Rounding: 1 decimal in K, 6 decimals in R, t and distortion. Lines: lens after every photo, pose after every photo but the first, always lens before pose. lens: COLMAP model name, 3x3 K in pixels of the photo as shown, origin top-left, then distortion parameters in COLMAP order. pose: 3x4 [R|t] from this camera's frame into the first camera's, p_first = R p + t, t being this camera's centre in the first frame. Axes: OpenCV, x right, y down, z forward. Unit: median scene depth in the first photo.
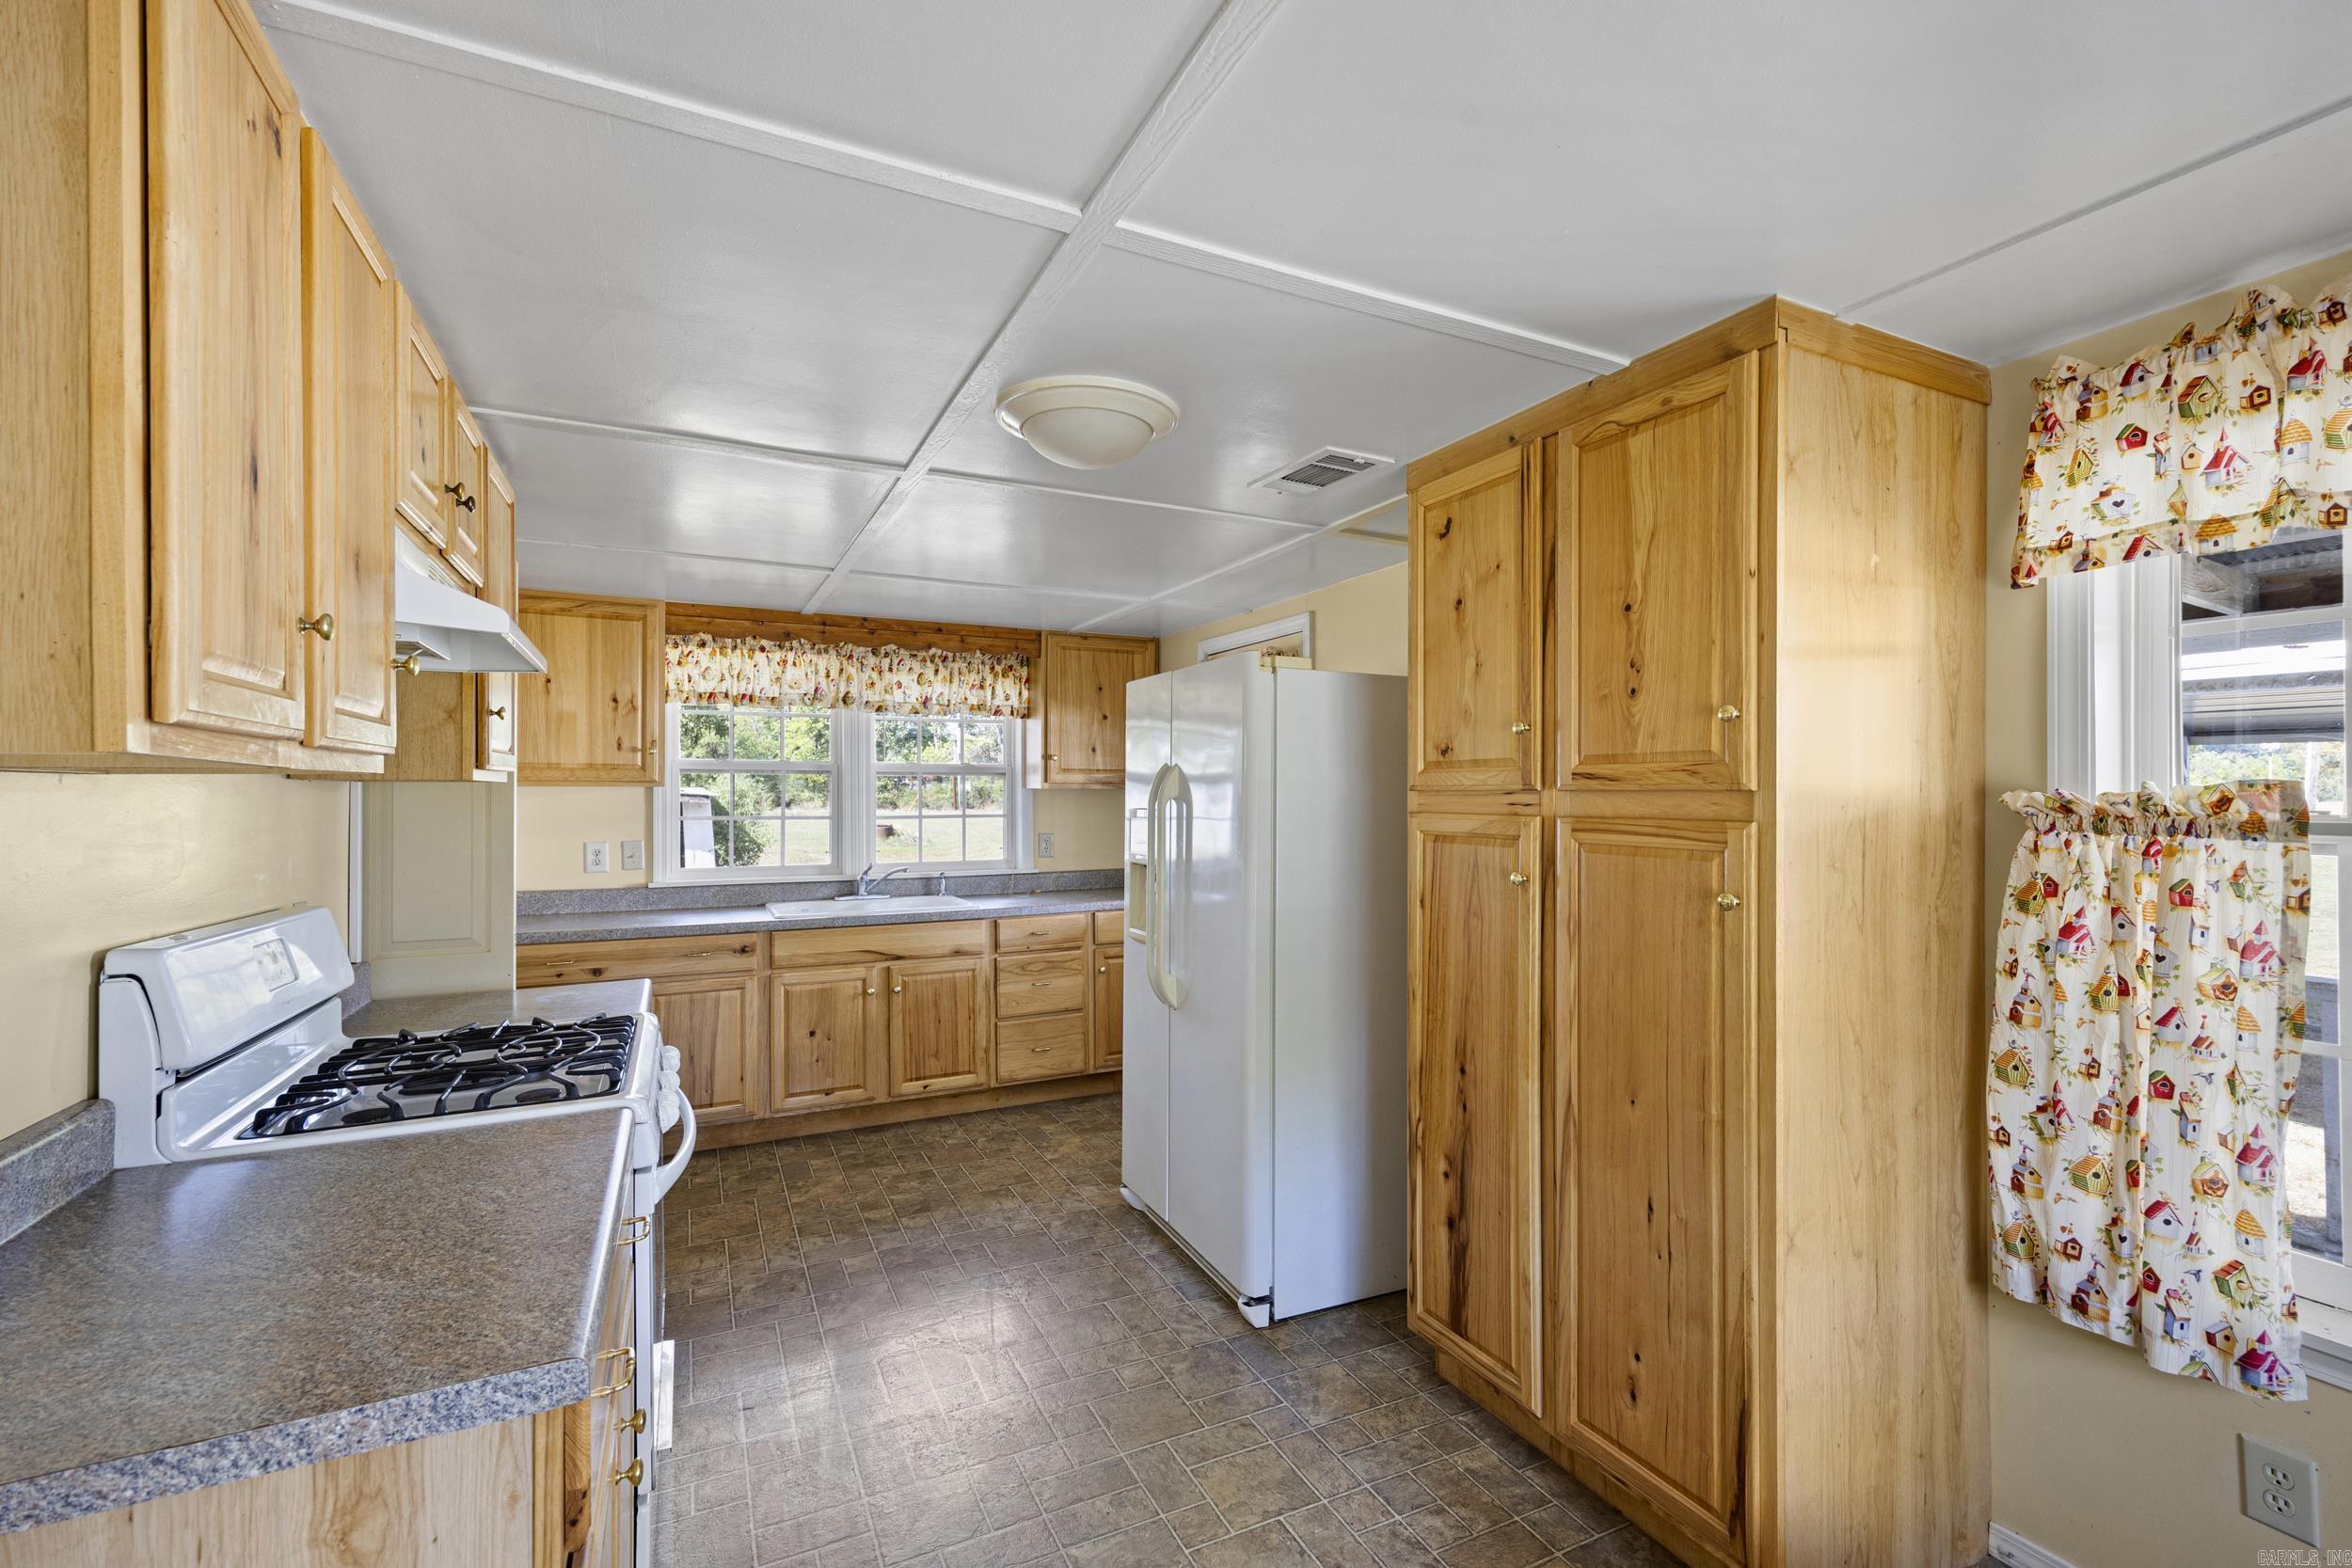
lens RADIAL K [[1023.8, 0, 1197.5], [0, 1023.8, 786.6], [0, 0, 1]] dist [0.001763, 0.000289]
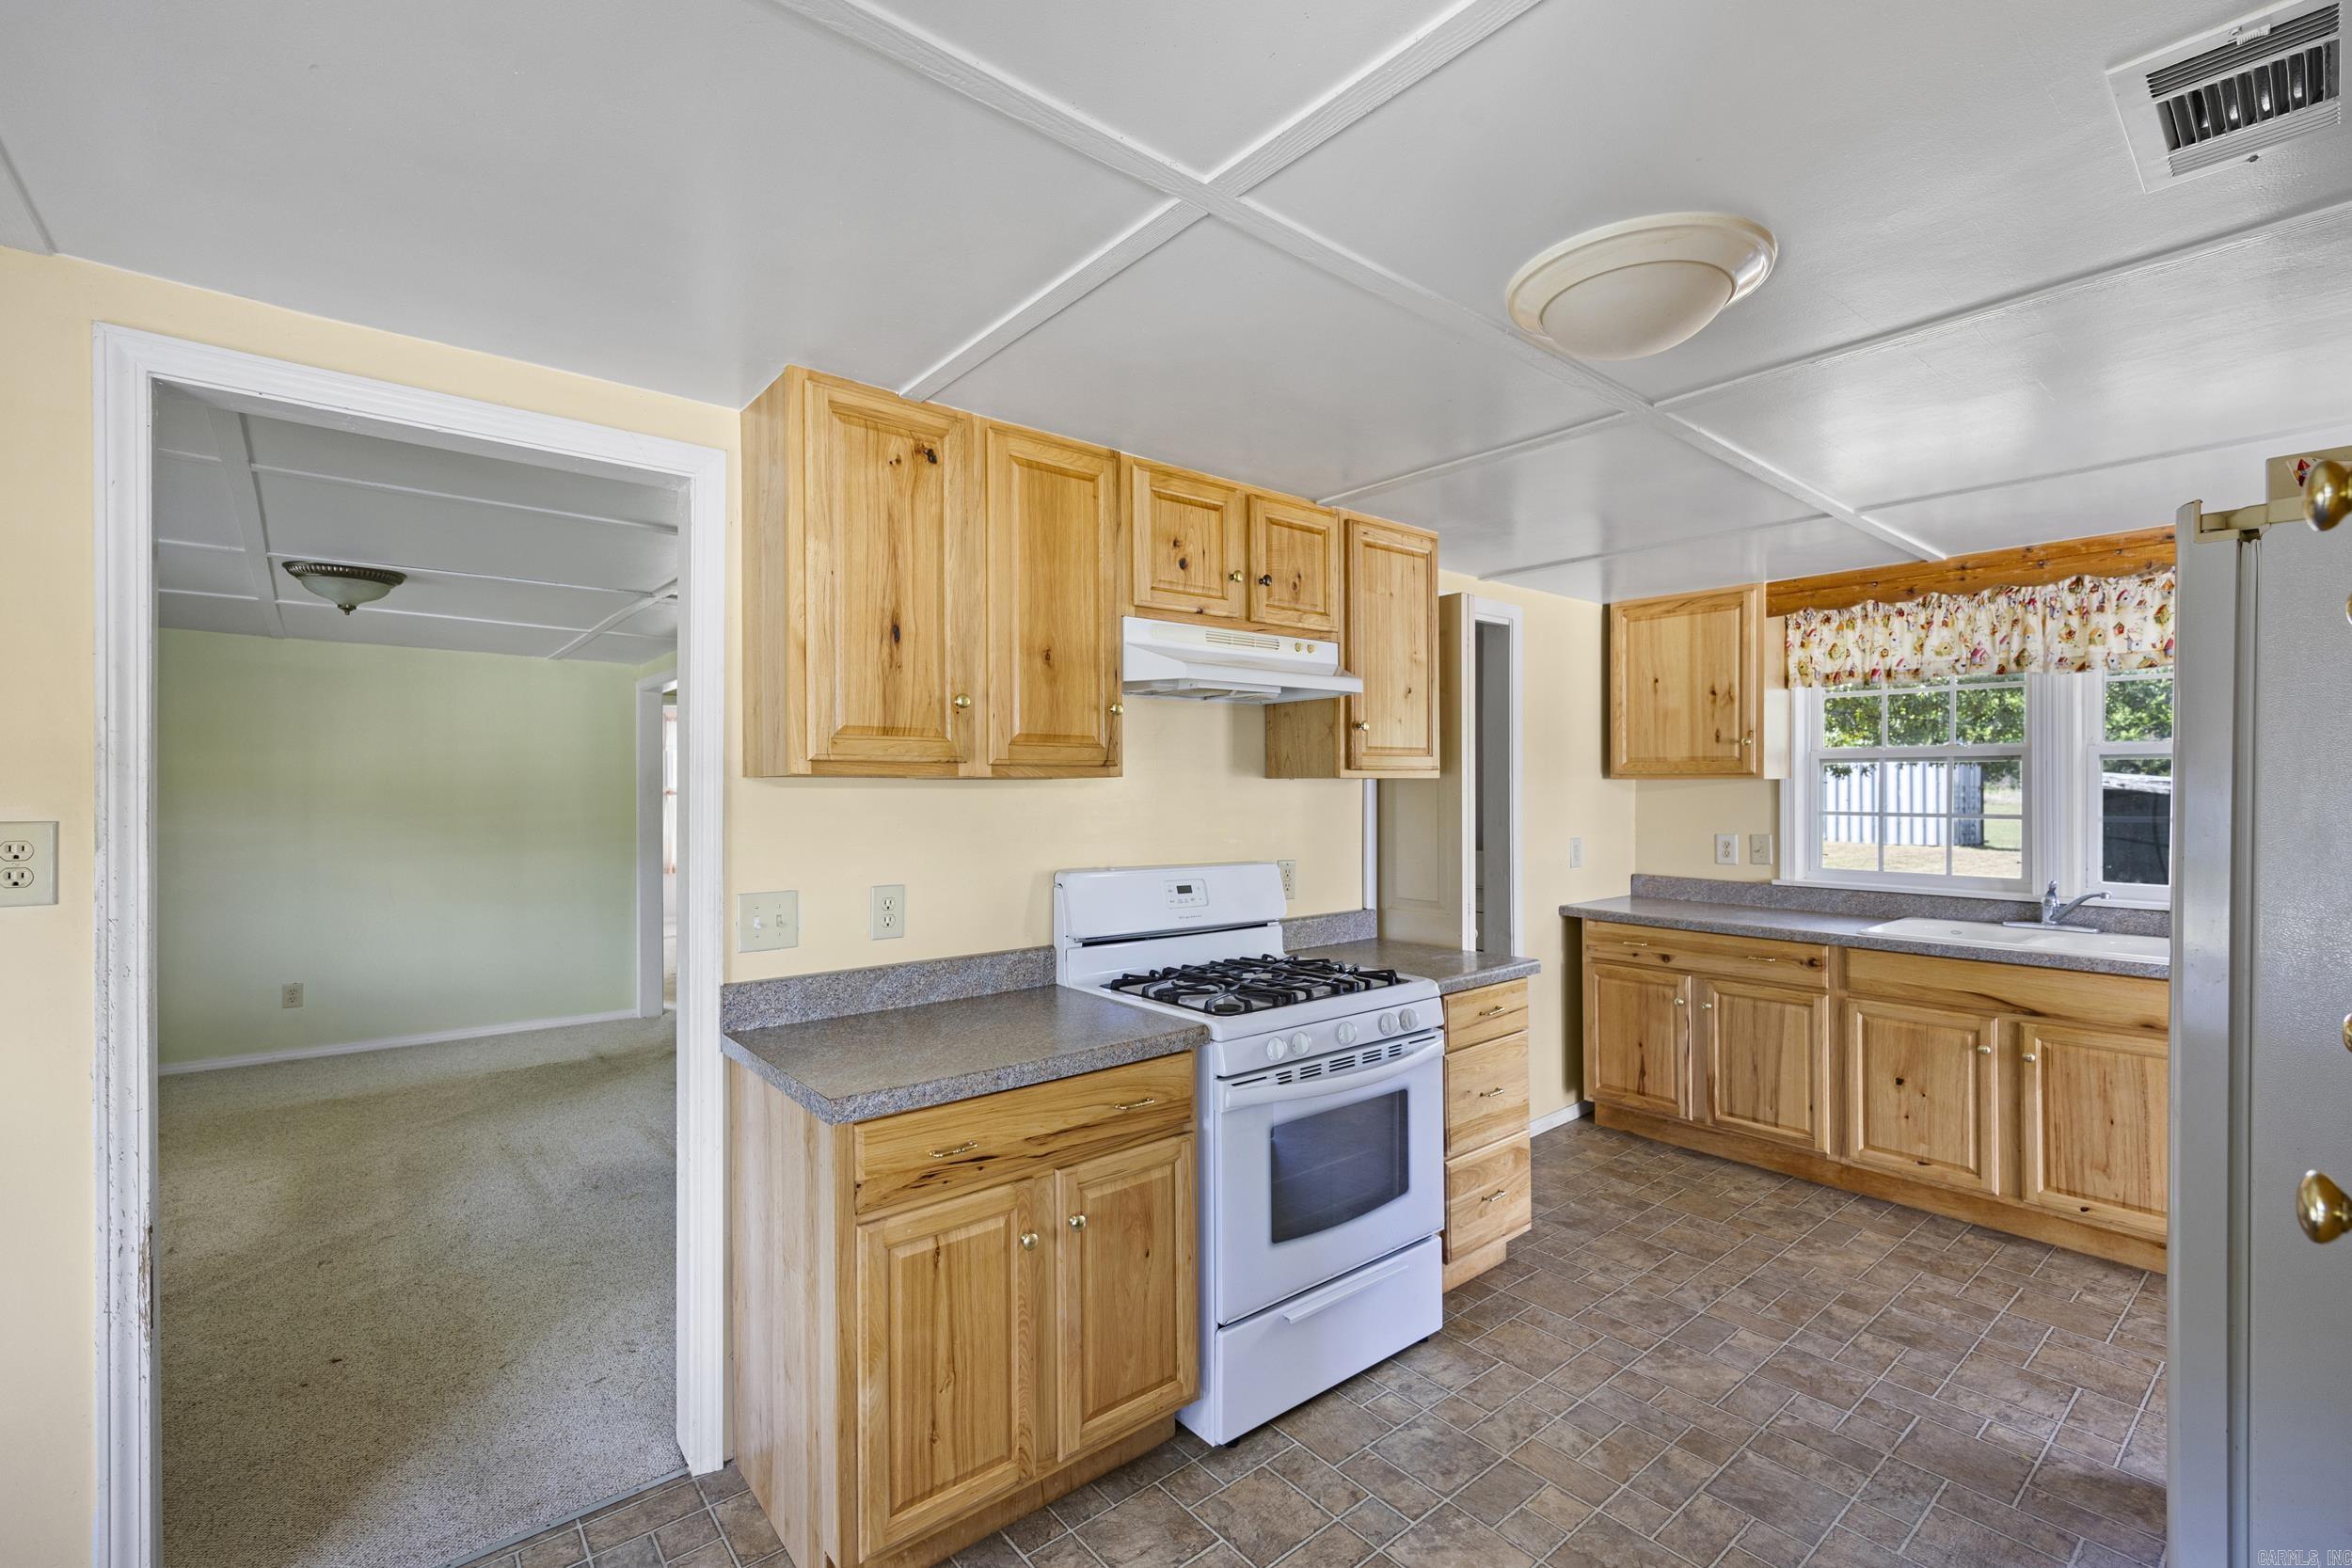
lens RADIAL K [[1023.8, 0, 1178.3], [0, 1023.8, 787.6], [0, 0, 1]] dist [0.001763, 0.000289]
pose [[0.222048, 0.001698, -0.975034, 0.289382], [0.008751, 0.999955, 0.003735, -0.000002], [0.974996, -0.009362, 0.222023, 0.263991]]
